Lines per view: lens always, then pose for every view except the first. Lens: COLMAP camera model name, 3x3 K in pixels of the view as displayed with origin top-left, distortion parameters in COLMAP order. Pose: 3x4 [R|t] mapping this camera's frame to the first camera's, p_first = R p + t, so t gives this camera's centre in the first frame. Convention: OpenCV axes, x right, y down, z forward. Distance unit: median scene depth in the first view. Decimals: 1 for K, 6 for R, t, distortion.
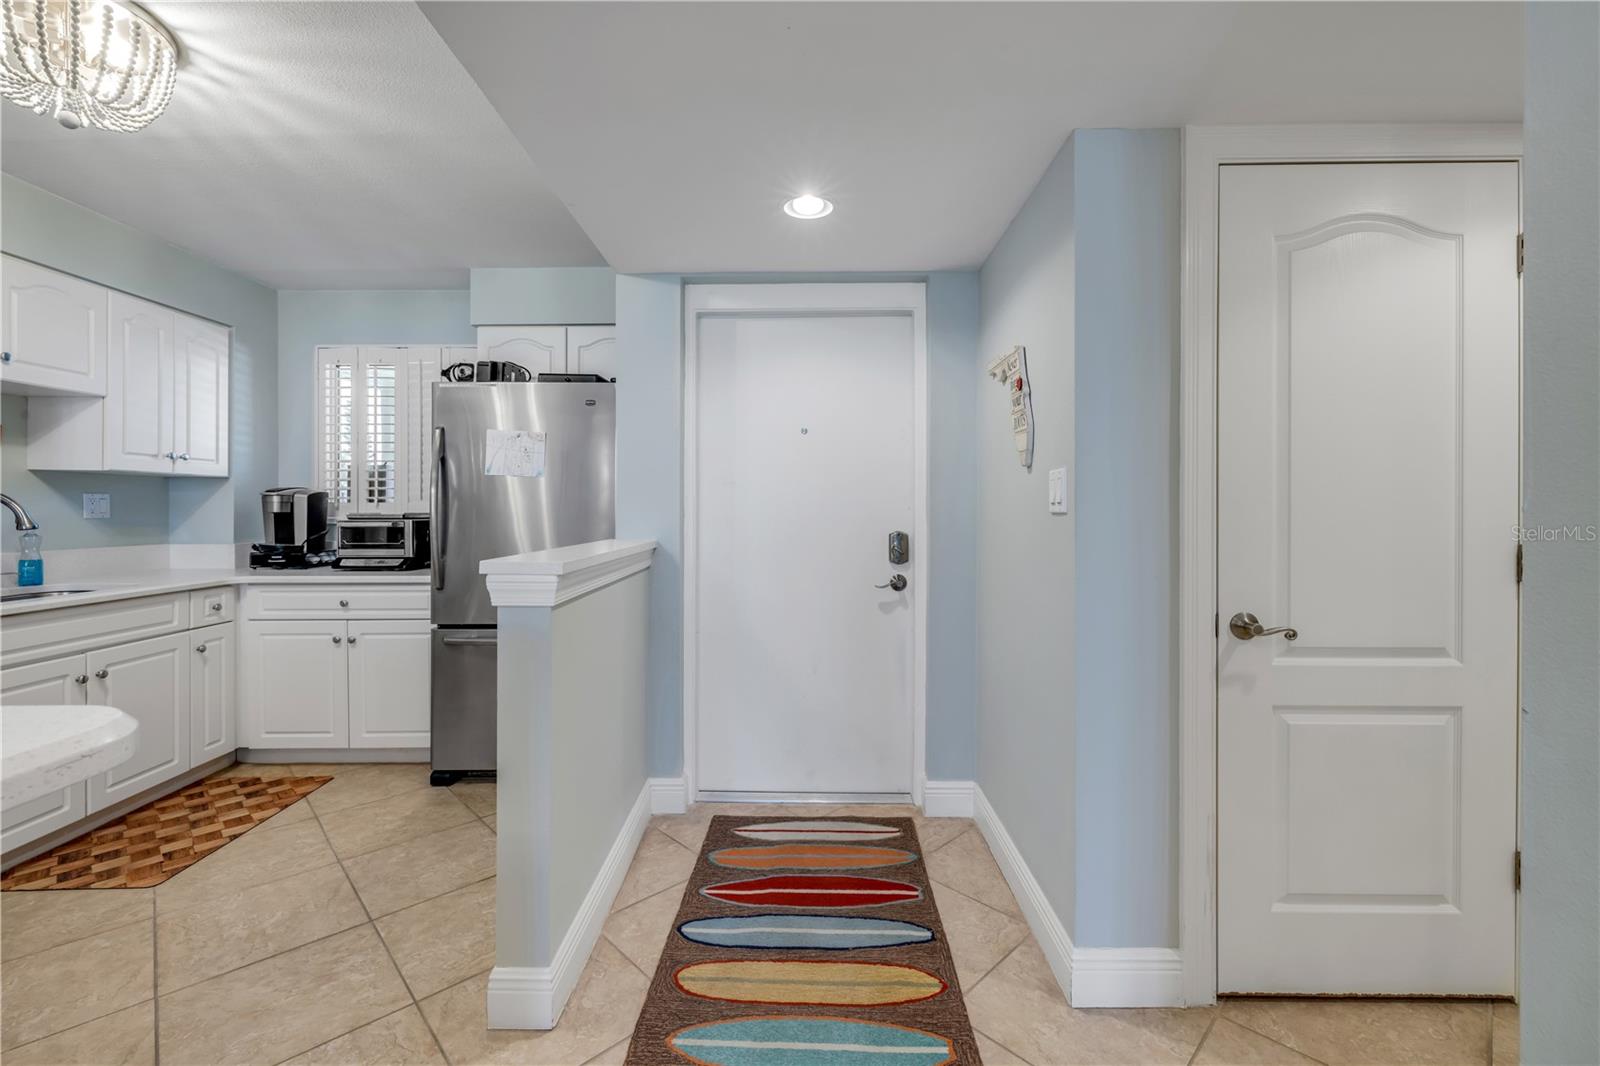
lens RADIAL K [[676.5, 0, 801.3], [0, 676.5, 511.6], [0, 0, 1]] dist [-0.001001, 0.000292]
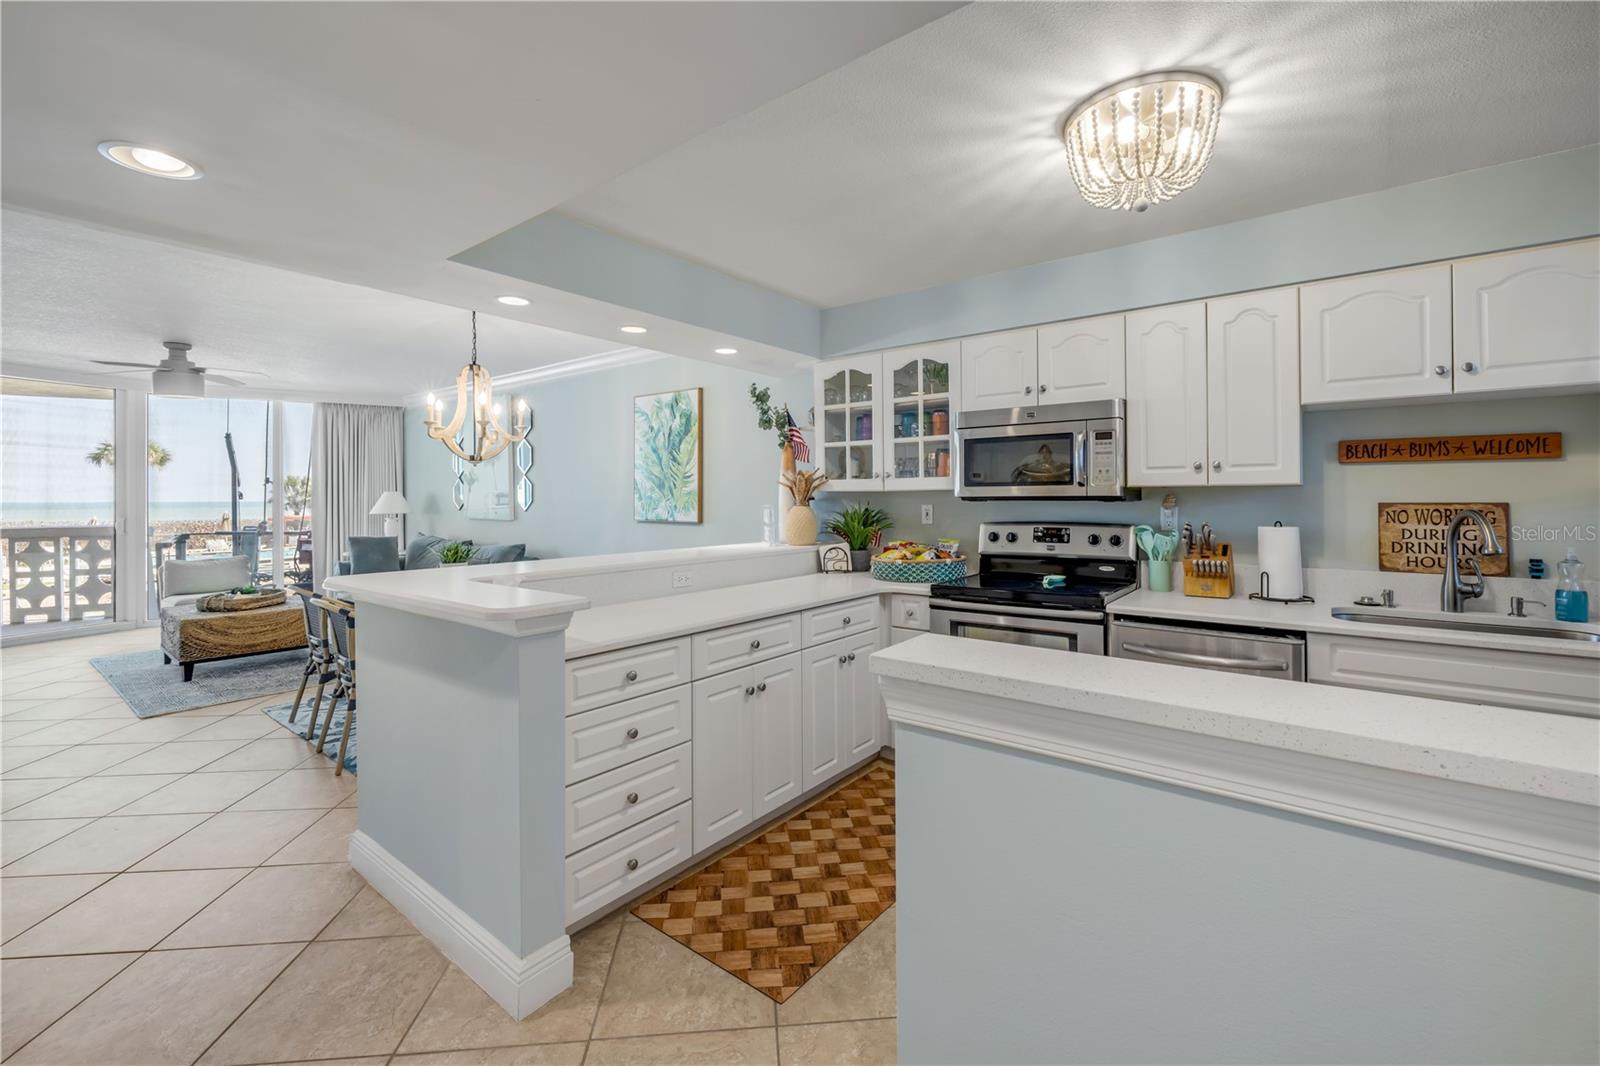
lens RADIAL K [[676.5, 0, 797.1], [0, 676.5, 495.0], [0, 0, 1]] dist [-0.001001, 0.000292]
pose [[-0.633631, -0.002029, -0.773633, 0.119786], [0.001408, 0.999992, -0.003777, -0.045011], [0.773634, -0.003483, -0.633623, 0.777883]]
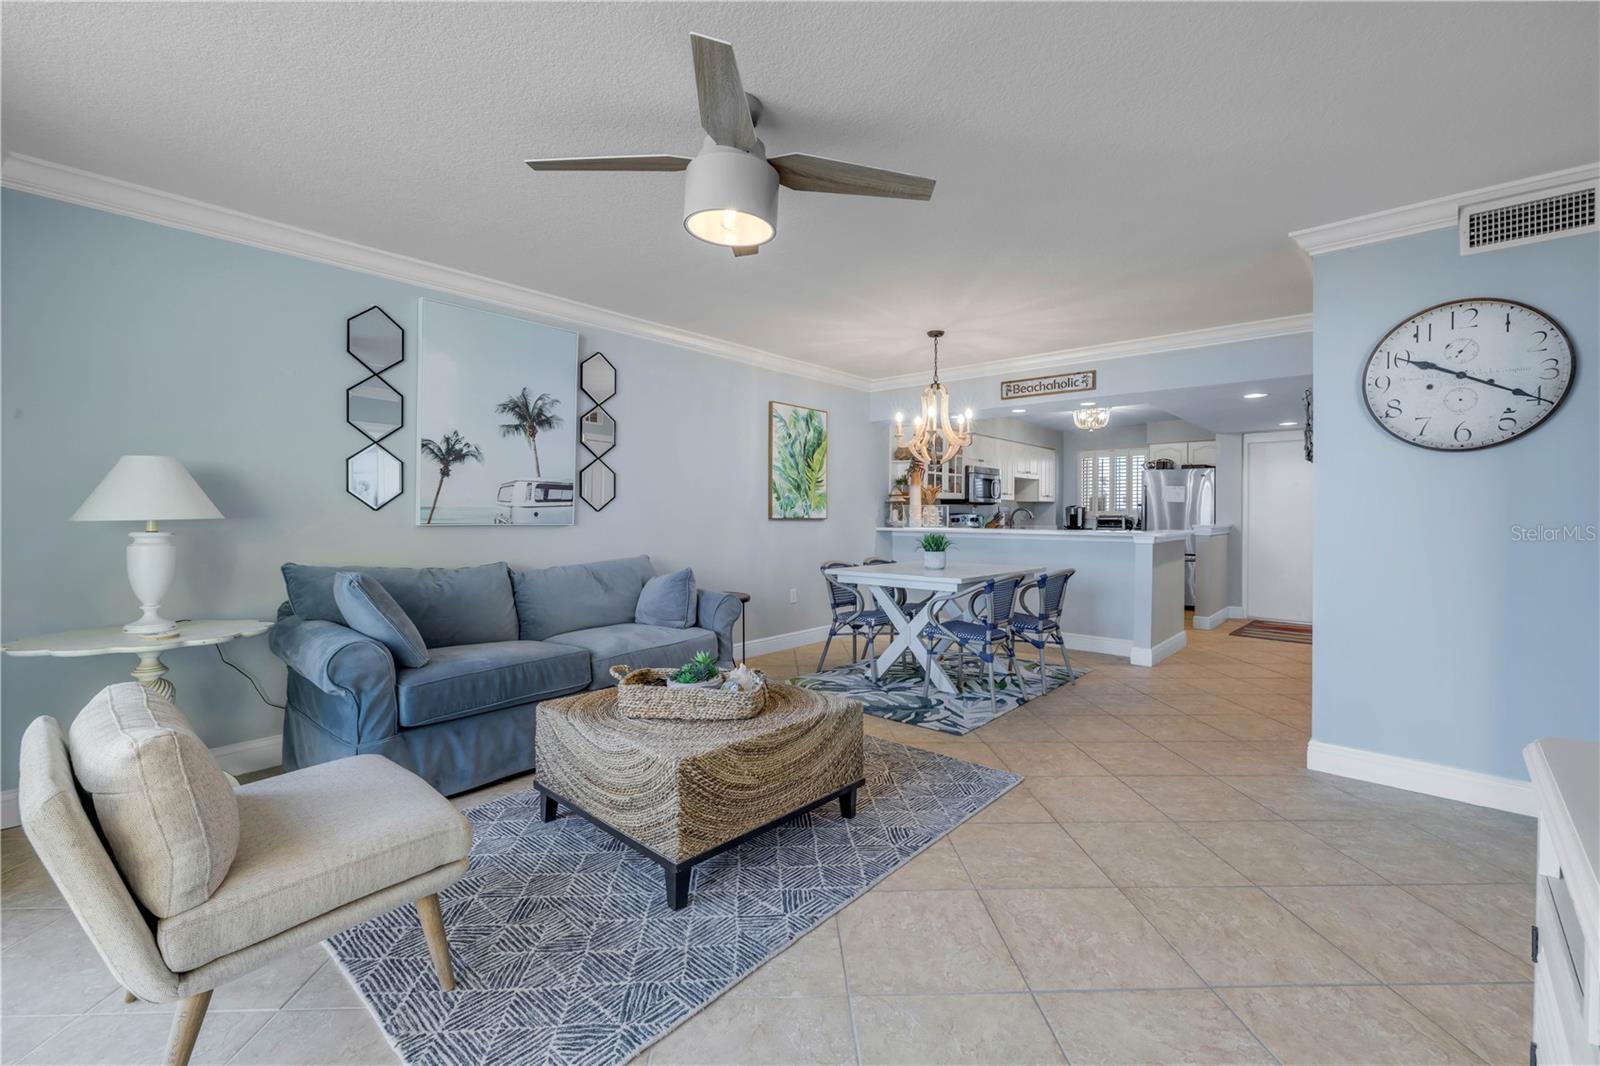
lens RADIAL K [[676.5, 0, 803.5], [0, 676.5, 504.8], [0, 0, 1]] dist [-0.001001, 0.000292]
pose [[0.744805, -0.005716, -0.667258, 0.357297], [-0.005073, 0.999886, -0.014229, 0.008870], [0.667263, 0.013983, 0.744691, -2.402401]]
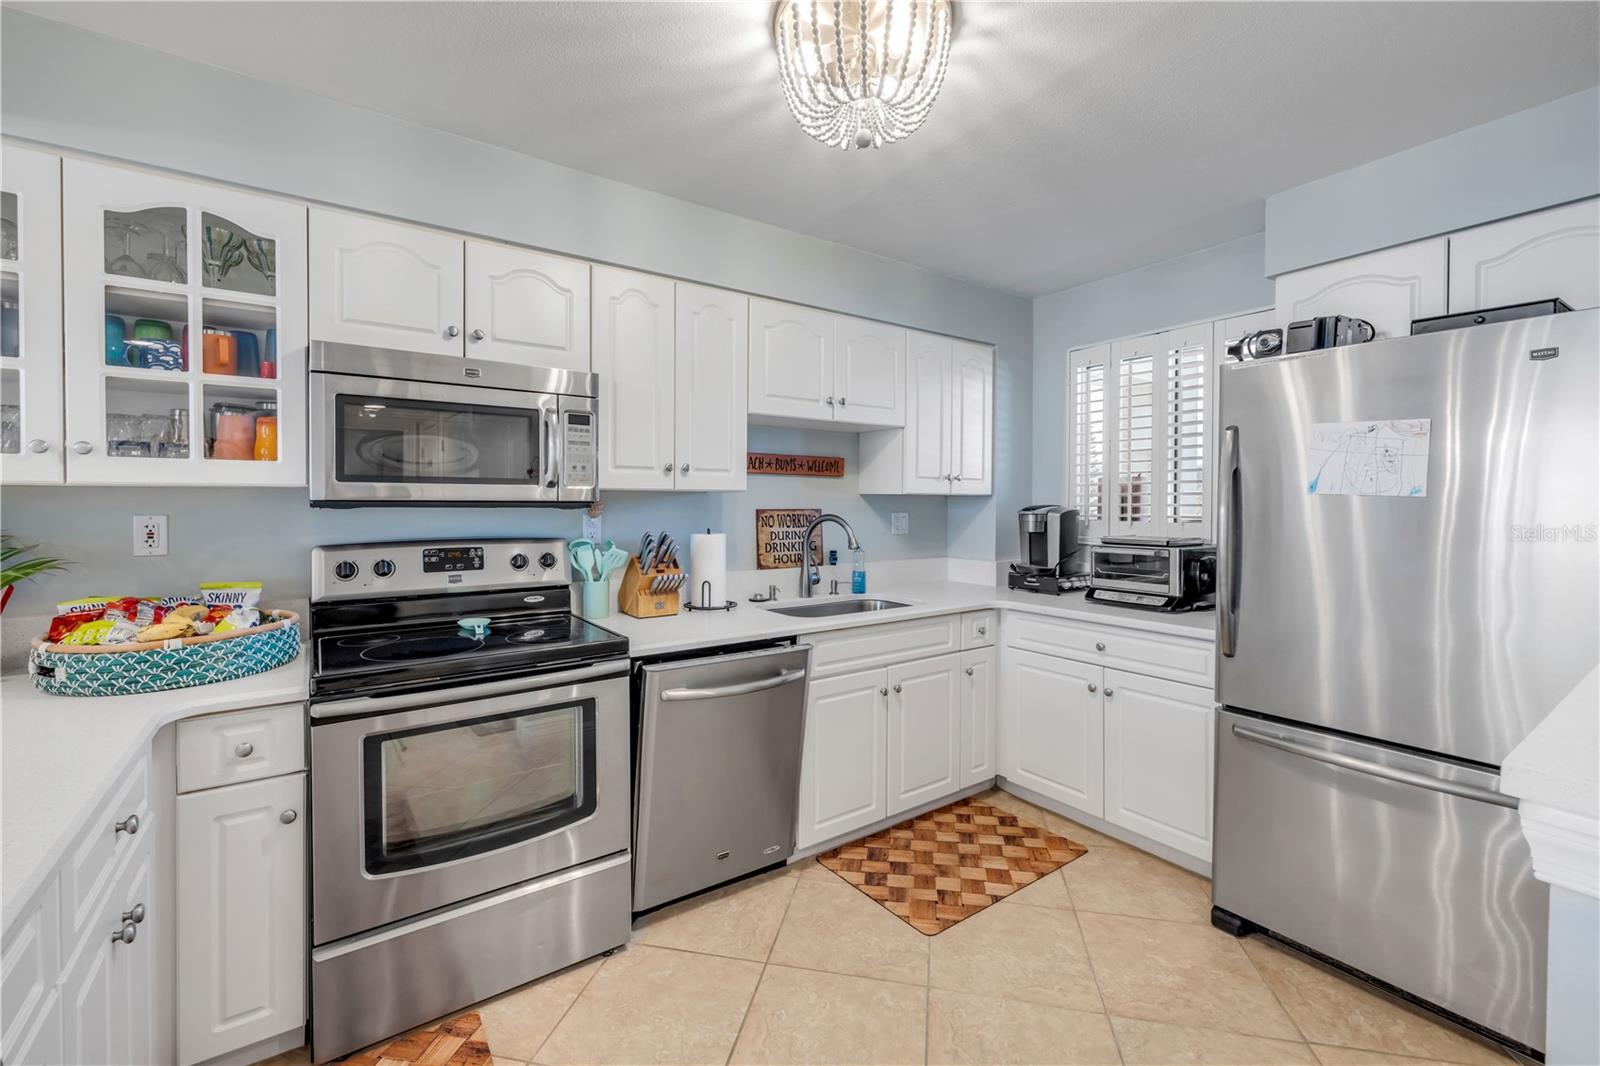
lens RADIAL K [[676.5, 0, 798.5], [0, 676.5, 509.8], [0, 0, 1]] dist [-0.001001, 0.000292]
pose [[0.560686, 0.009565, -0.827973, -0.216193], [-0.005258, 0.999954, 0.007991, -0.044601], [0.828011, -0.000127, 0.560711, 0.244130]]
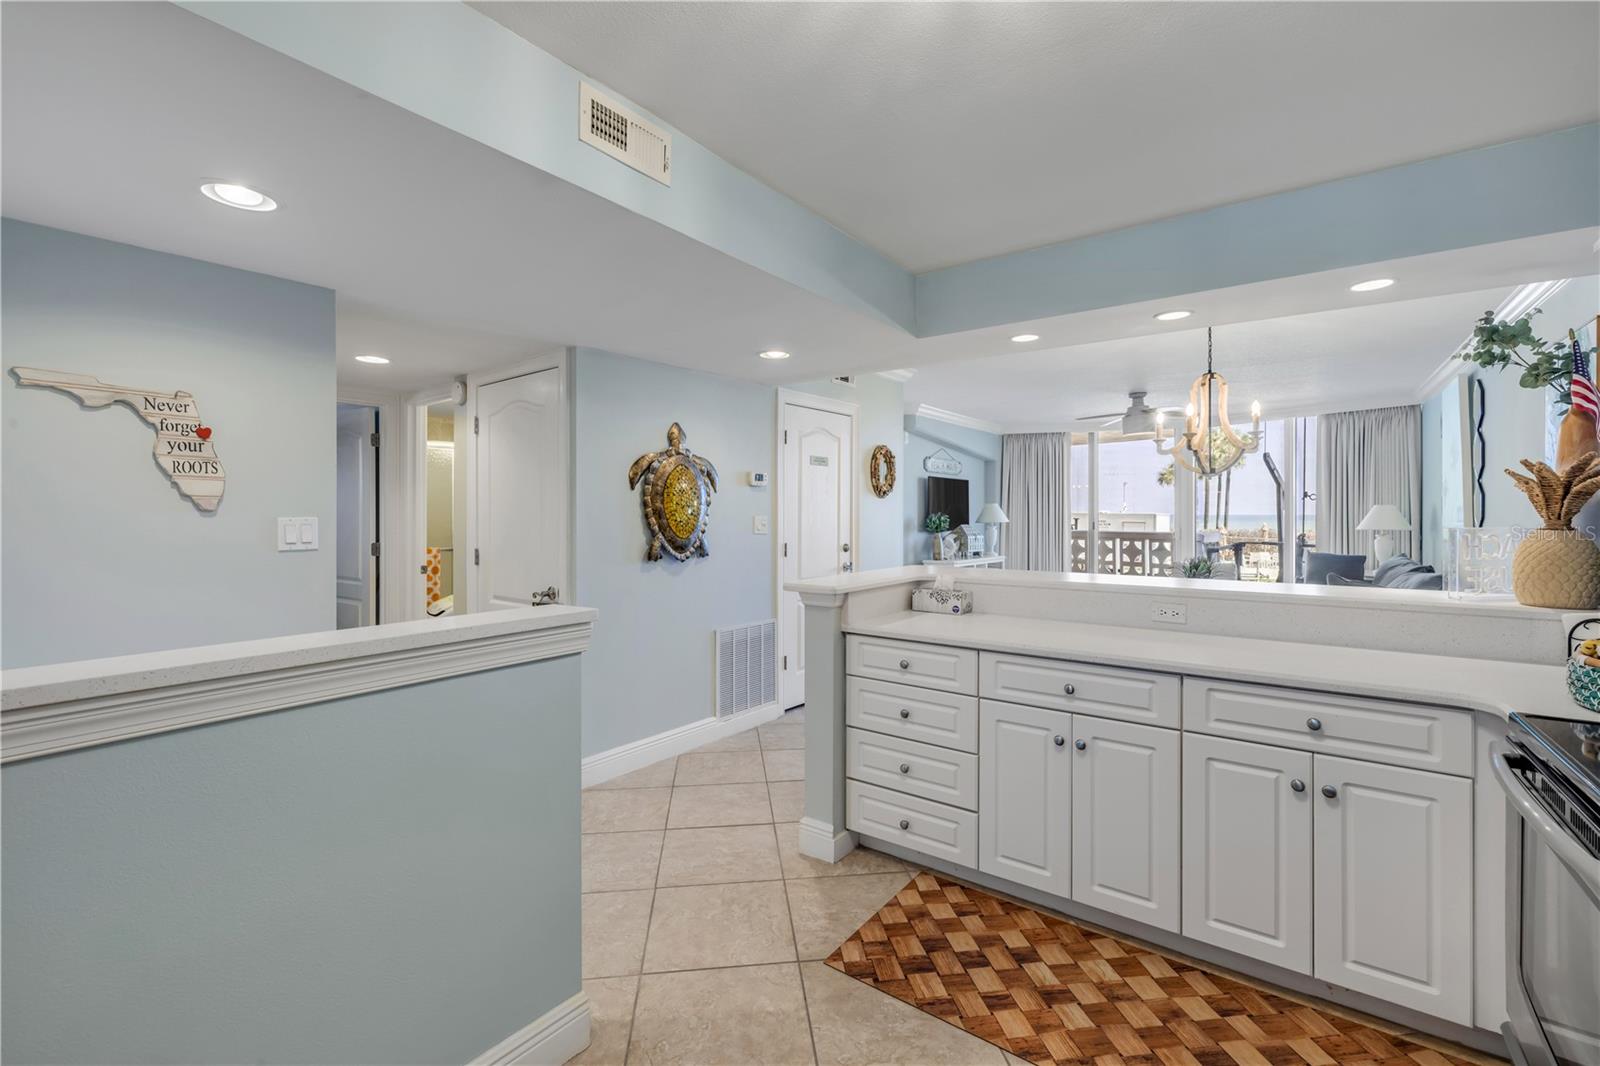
lens RADIAL K [[676.5, 0, 805.6], [0, 676.5, 510.5], [0, 0, 1]] dist [-0.001001, 0.000292]
pose [[-0.798255, 0.001976, 0.602316, -0.796595], [0.001343, 0.999998, -0.001500, -0.048614], [-0.602318, -0.000389, -0.798256, 0.950027]]
